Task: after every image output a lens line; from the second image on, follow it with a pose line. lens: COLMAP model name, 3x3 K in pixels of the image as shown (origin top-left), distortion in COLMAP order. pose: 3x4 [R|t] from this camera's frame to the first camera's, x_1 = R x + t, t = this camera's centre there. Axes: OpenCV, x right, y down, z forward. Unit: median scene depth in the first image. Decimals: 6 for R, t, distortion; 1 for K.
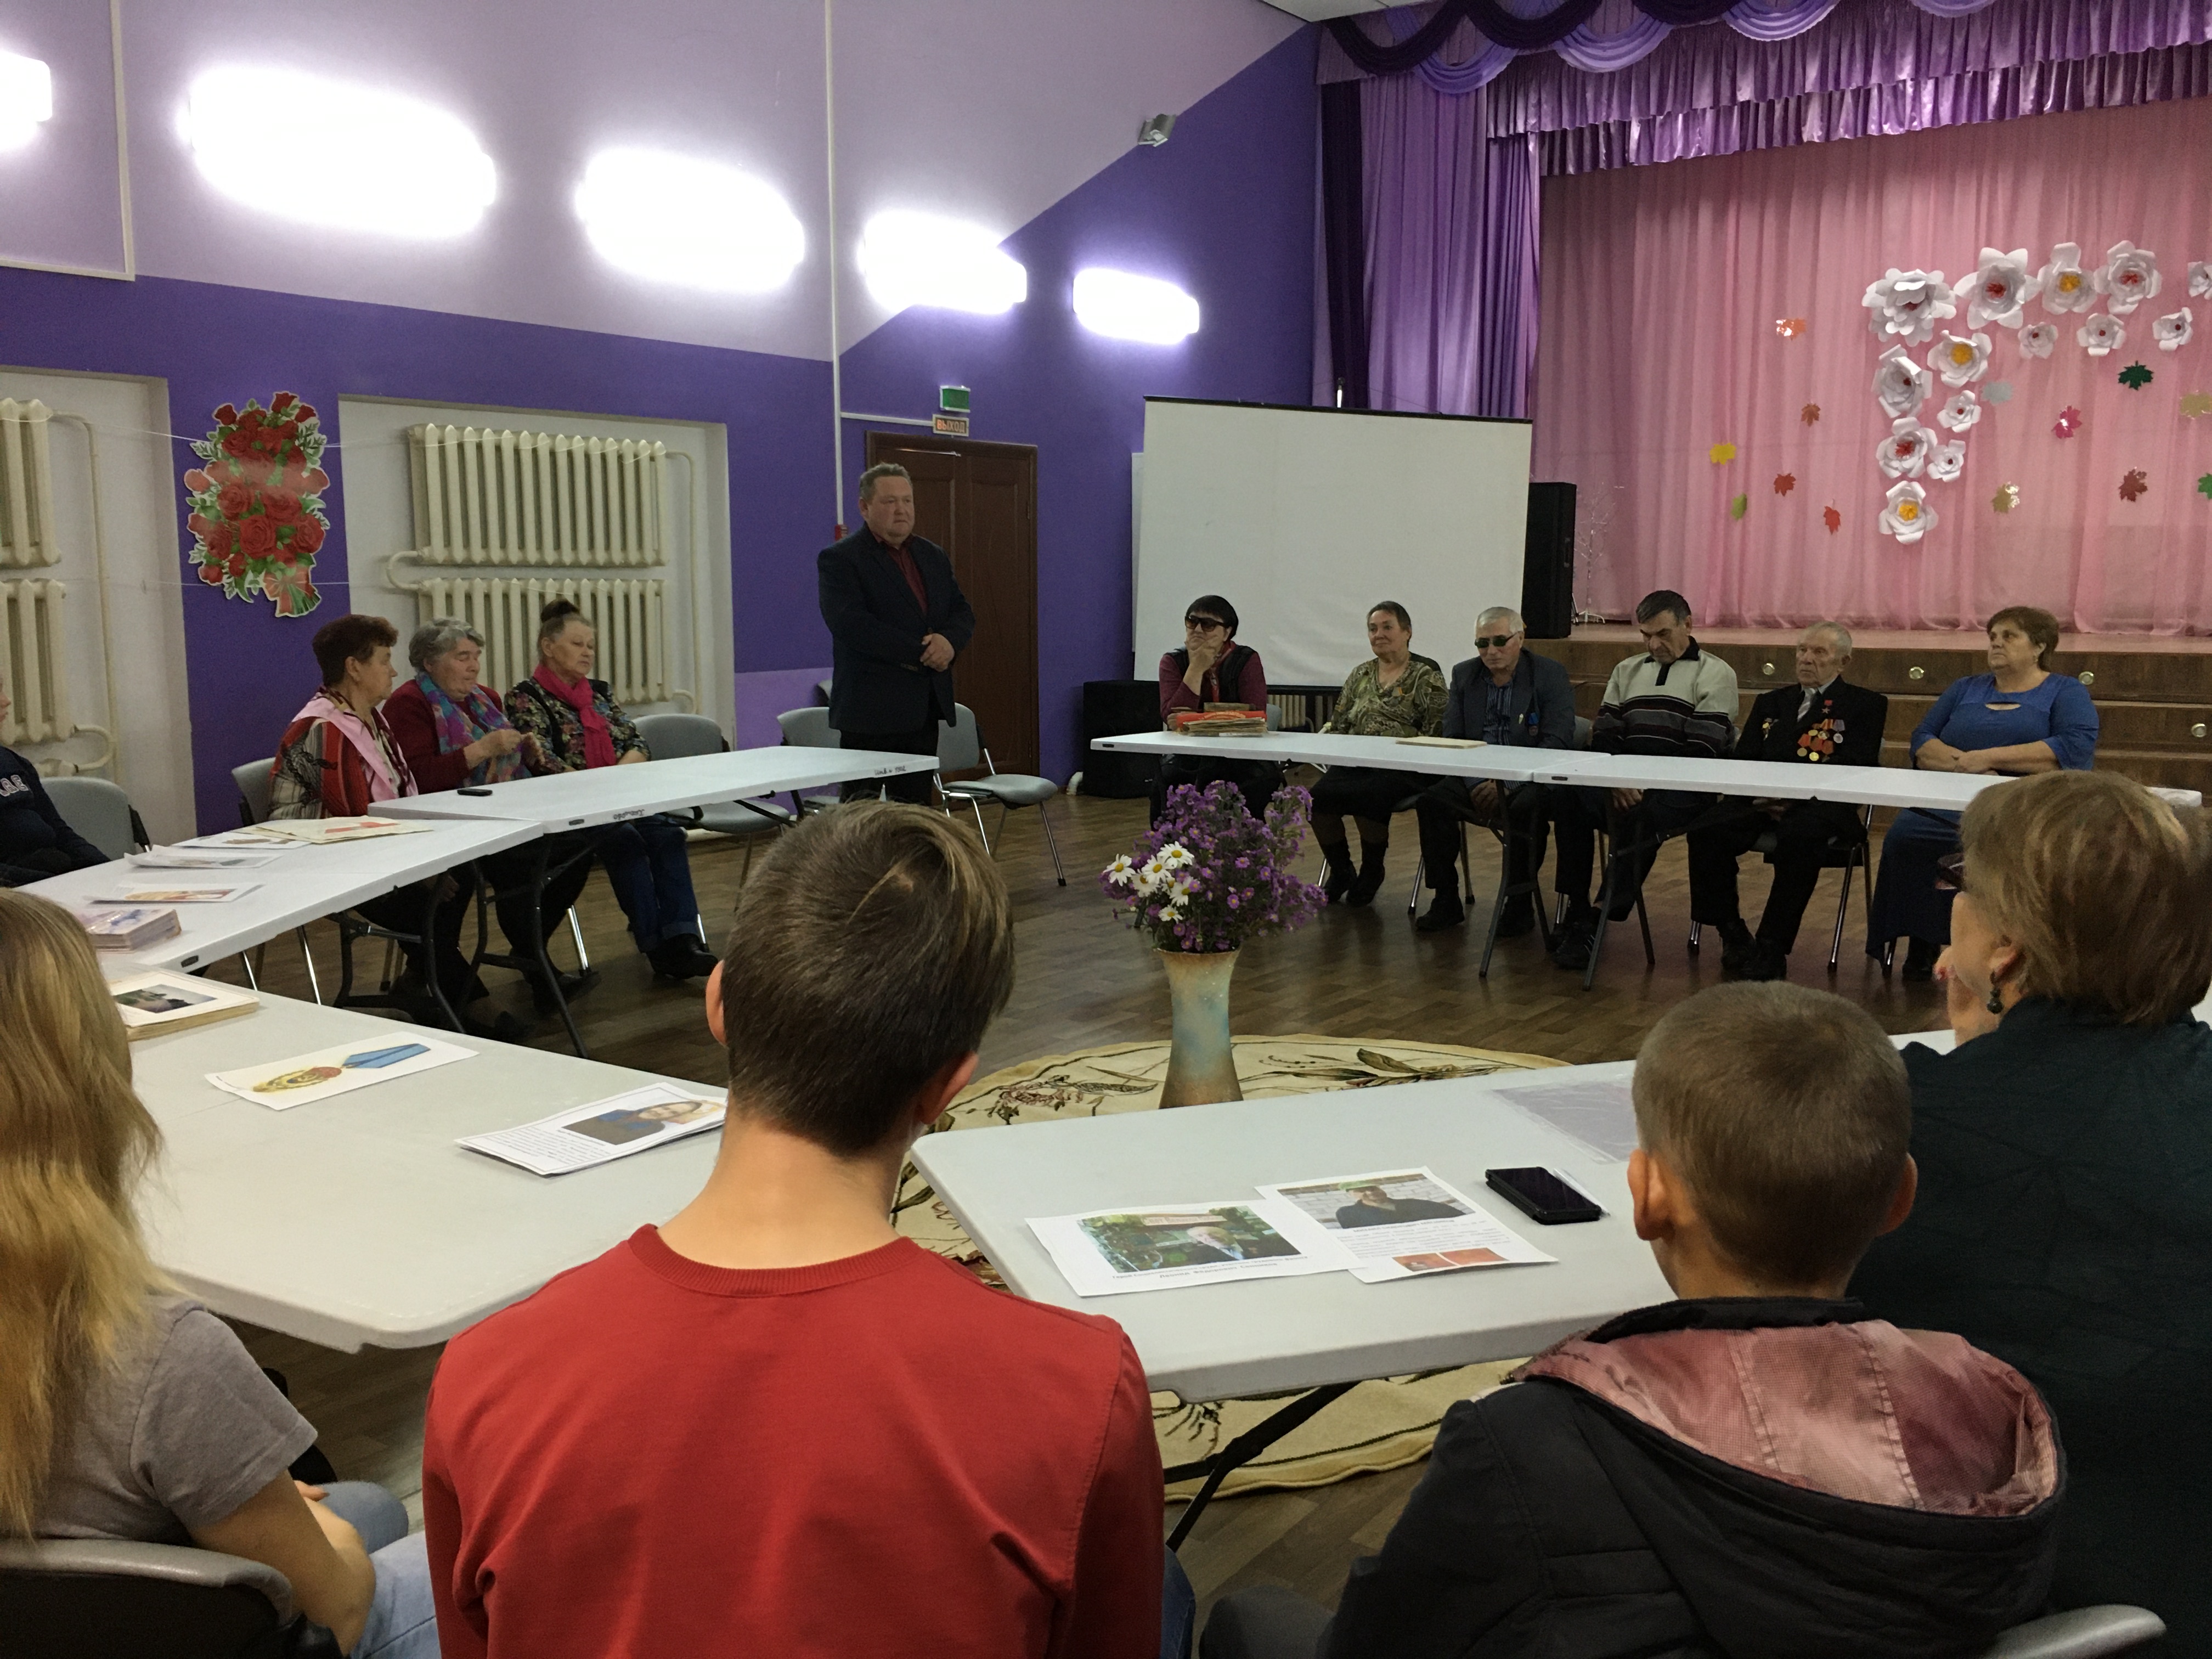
lens RADIAL K [[1871.6, 0, 1110.5], [0, 1871.6, 825.3], [0, 0, 1]] dist [0.072607, -0.137804]
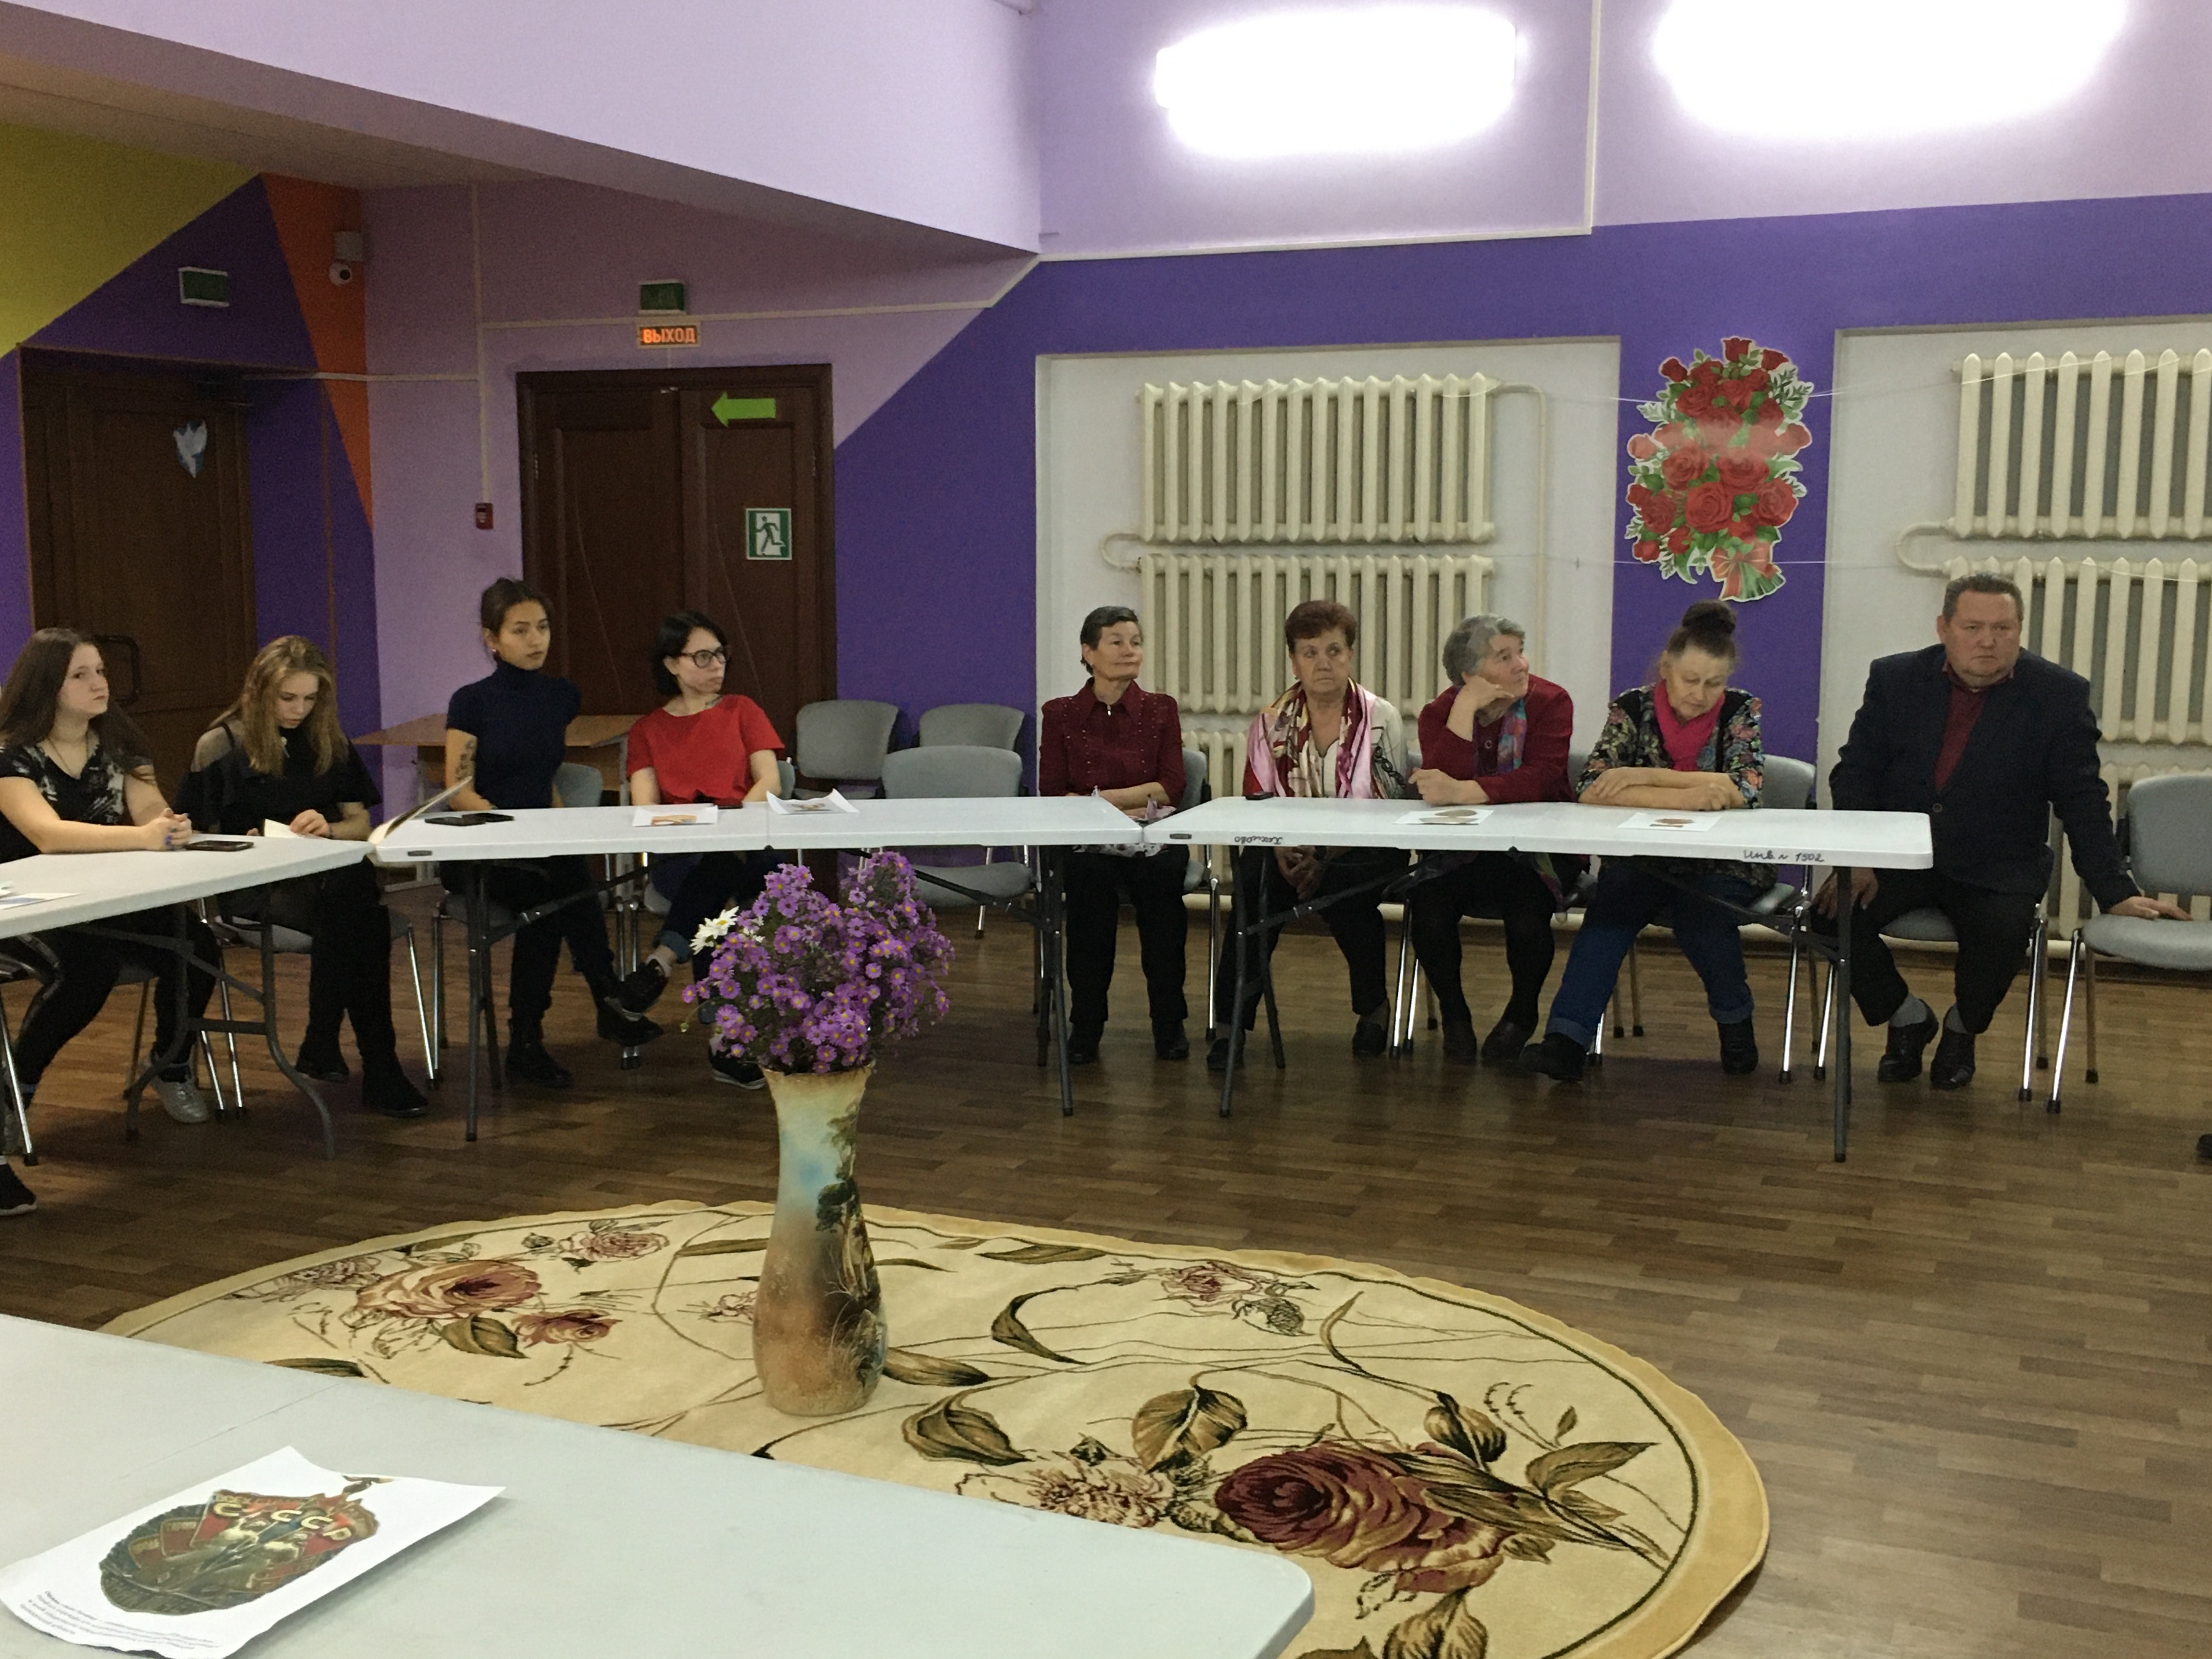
lens RADIAL K [[2361.6, 0, 1106.0], [0, 2361.6, 829.5], [0, 0, 1]] dist [0.032603, -0.031879]
pose [[0.219071, 0.123385, -0.967876, 0.552114], [-0.131309, 0.986676, 0.096061, -0.075332], [0.966833, 0.106046, 0.232353, 0.497342]]
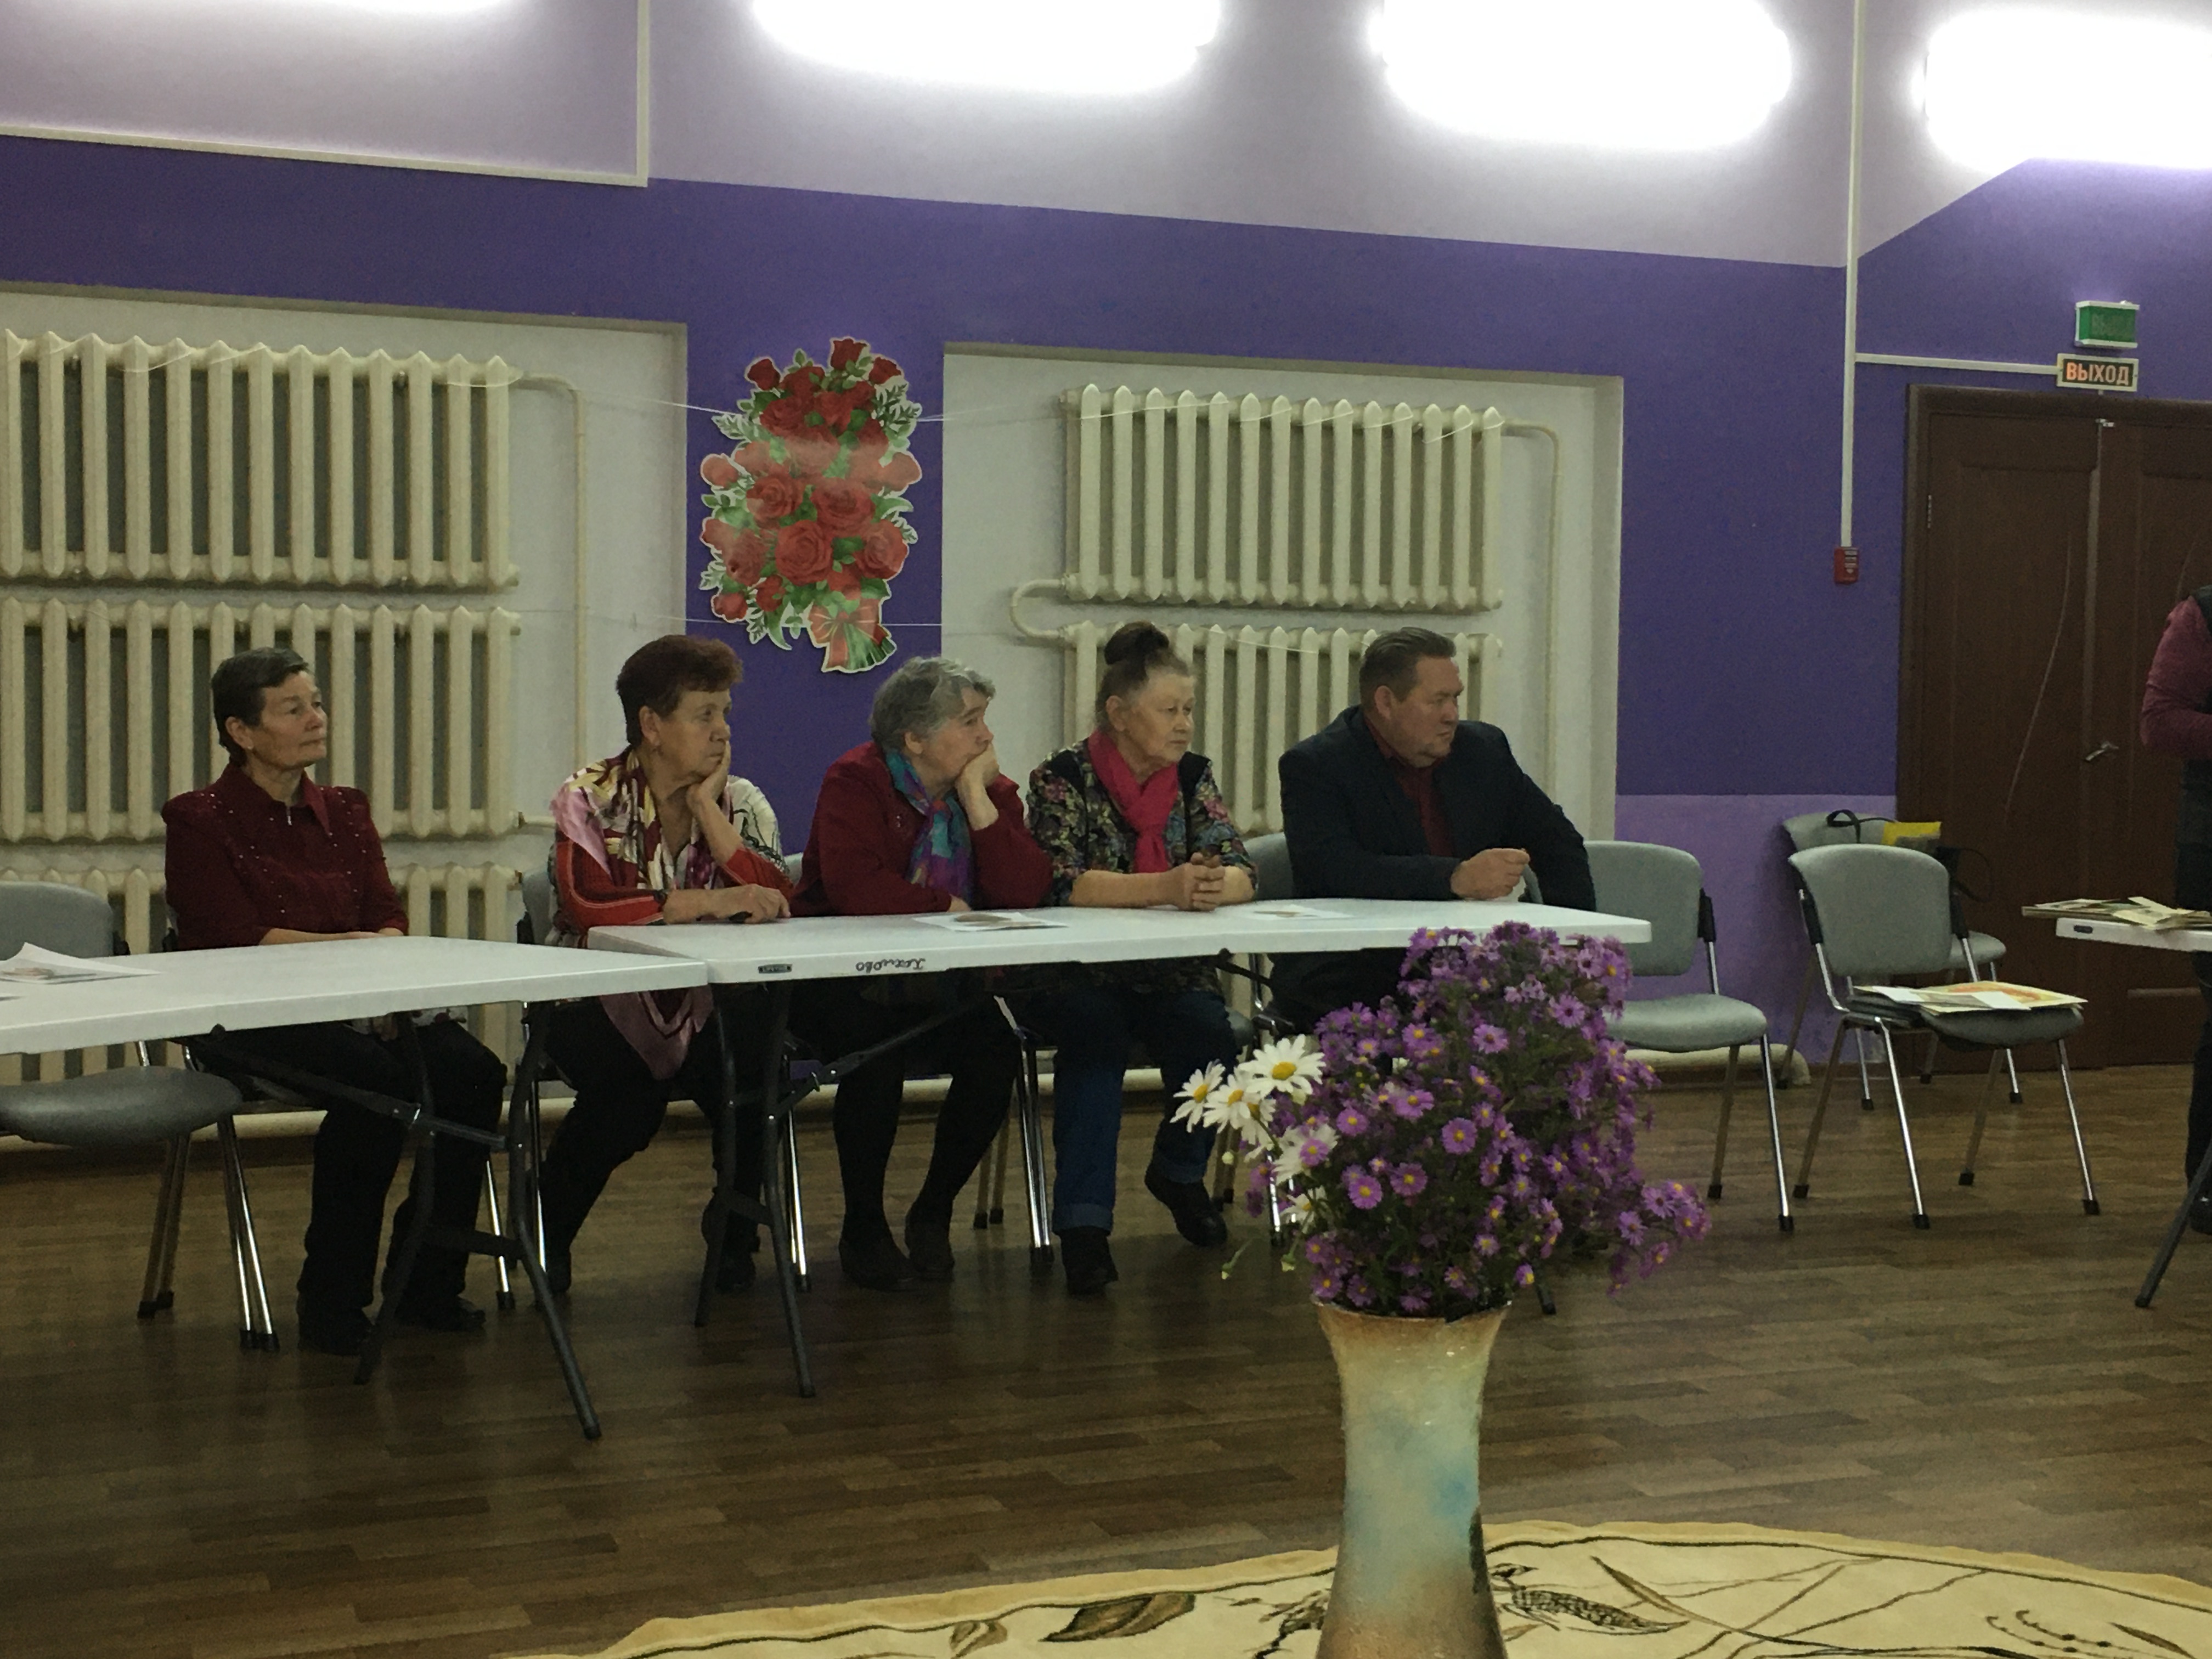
lens RADIAL K [[2811.7, 0, 1106.0], [0, 2811.7, 829.5], [0, 0, 1]] dist [0.026755, 0.050439]
pose [[0.836374, 0.035761, -0.546992, 0.191379], [-0.086018, 0.994069, -0.066535, 0.003000], [0.541369, 0.102699, 0.834490, 0.229955]]
